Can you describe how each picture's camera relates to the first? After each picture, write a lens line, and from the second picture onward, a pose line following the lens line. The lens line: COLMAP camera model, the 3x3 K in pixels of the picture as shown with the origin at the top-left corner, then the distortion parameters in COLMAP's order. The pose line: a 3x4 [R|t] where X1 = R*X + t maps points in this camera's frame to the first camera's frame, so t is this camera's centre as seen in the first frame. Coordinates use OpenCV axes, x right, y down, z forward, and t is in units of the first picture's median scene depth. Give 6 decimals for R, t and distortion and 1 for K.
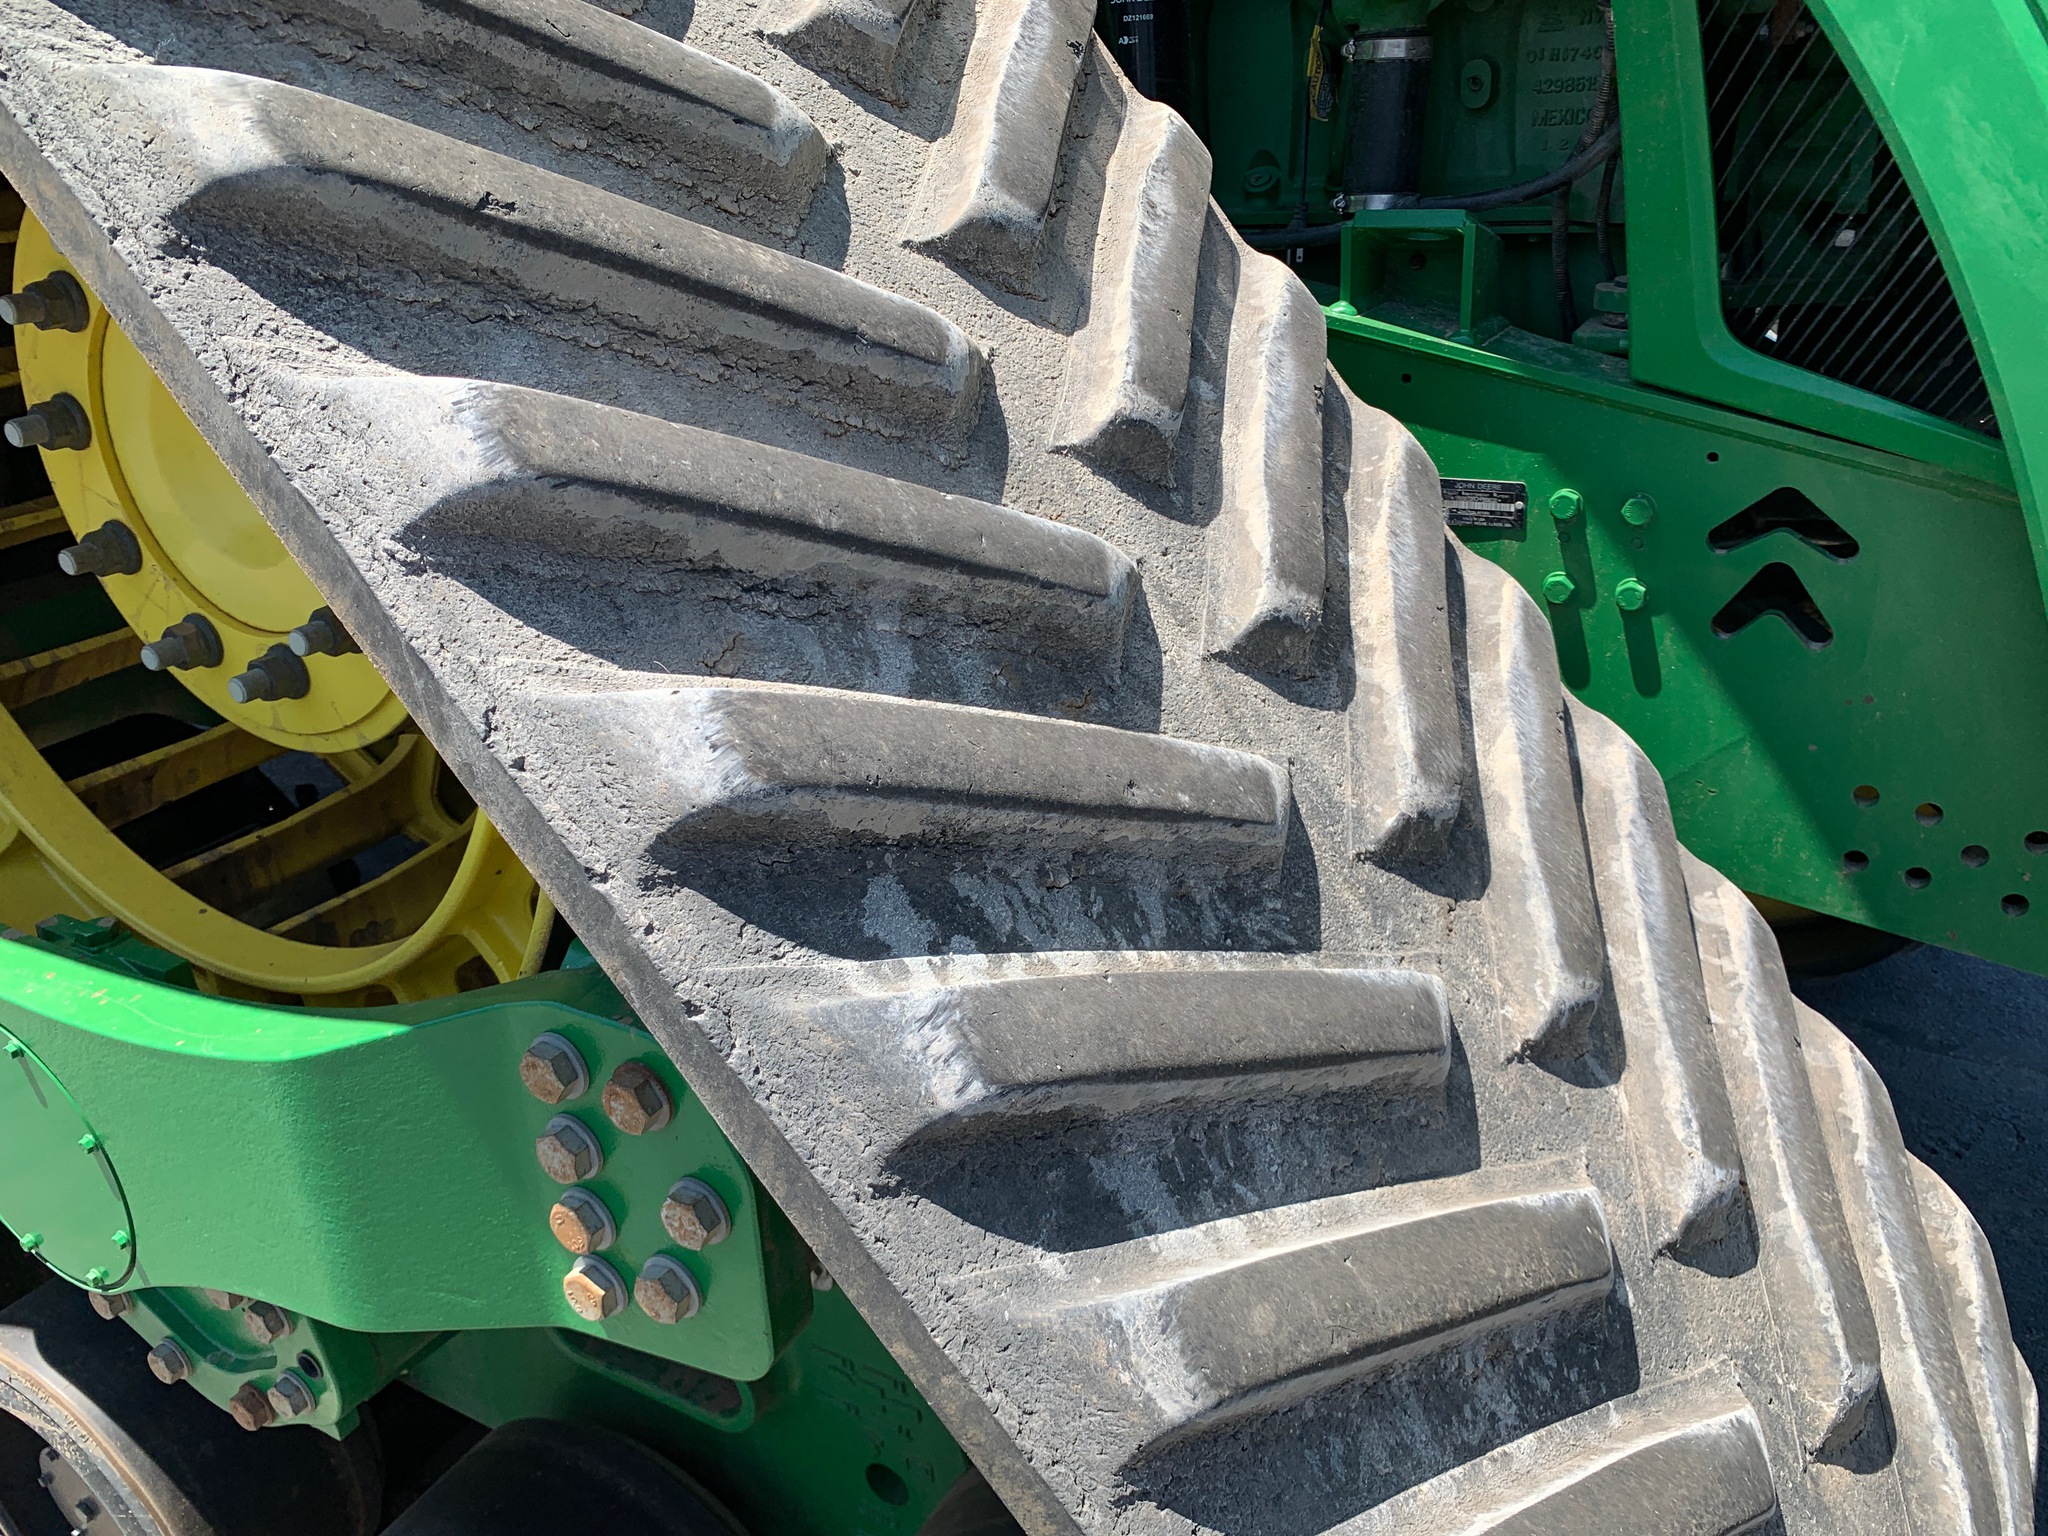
lens RADIAL K [[1542.2, 0, 1024.9], [0, 1542.2, 762.9], [0, 0, 1]] dist [-0.000745, 0.008084]
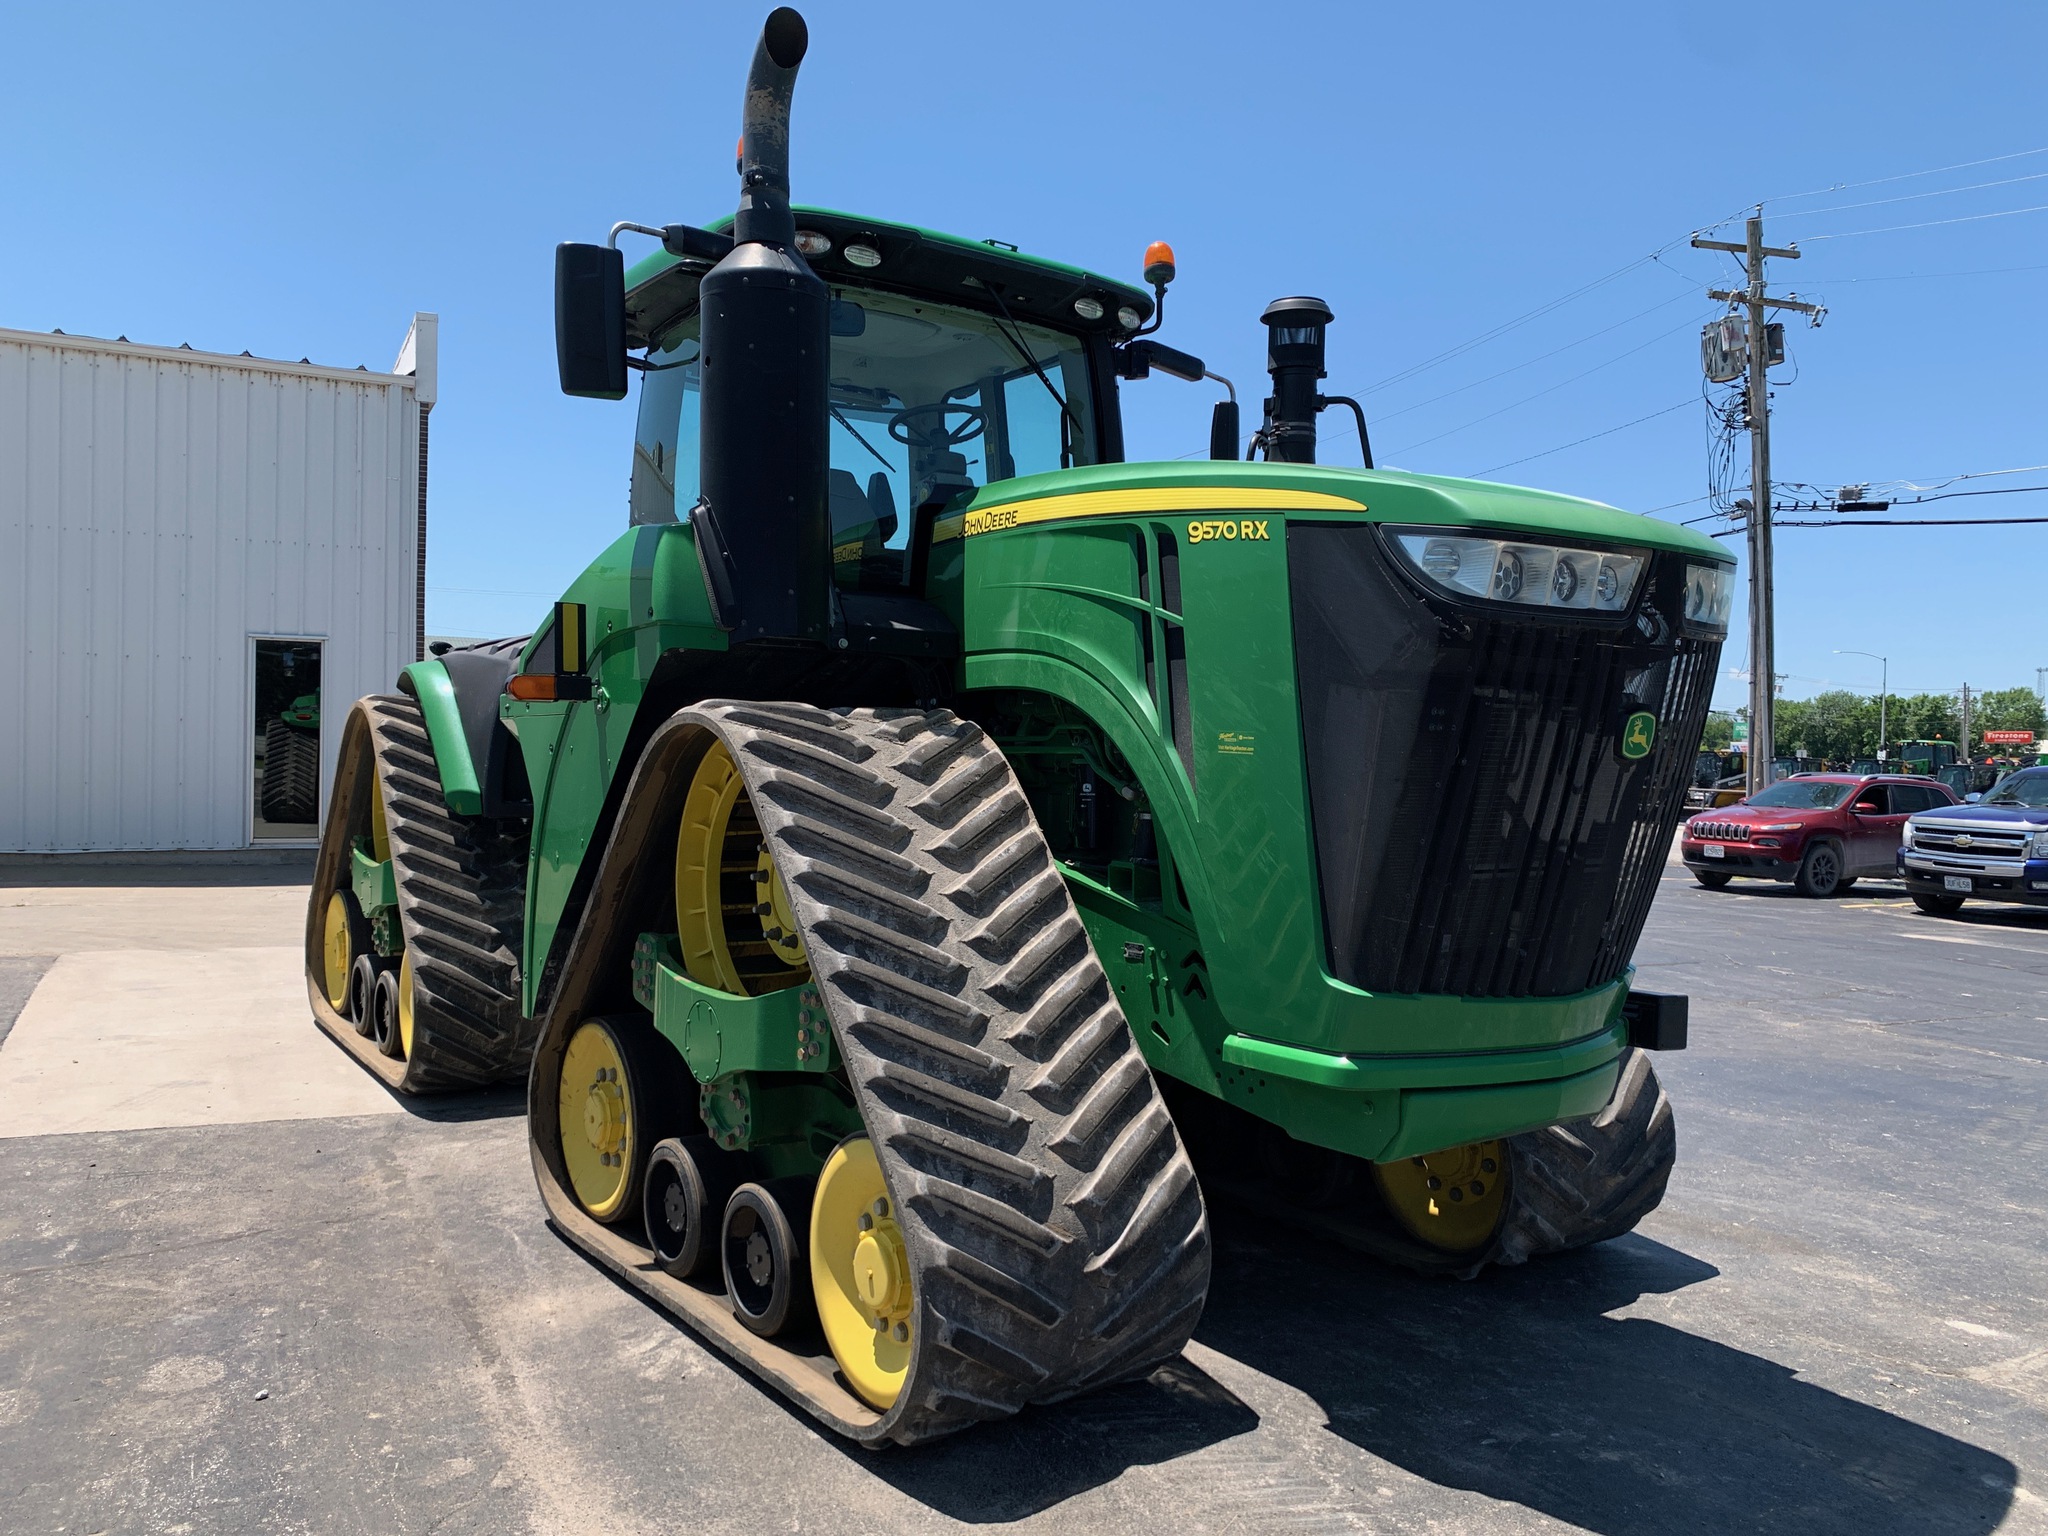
lens RADIAL K [[1509.1, 0, 1020.7], [0, 1509.1, 797.9], [0, 0, 1]] dist [0.039960, -0.000296]
pose [[0.910383, 0.082190, -0.405520, 1.516871], [-0.228873, 0.916513, -0.328058, 0.708823], [0.344701, 0.391471, 0.853189, -2.133506]]
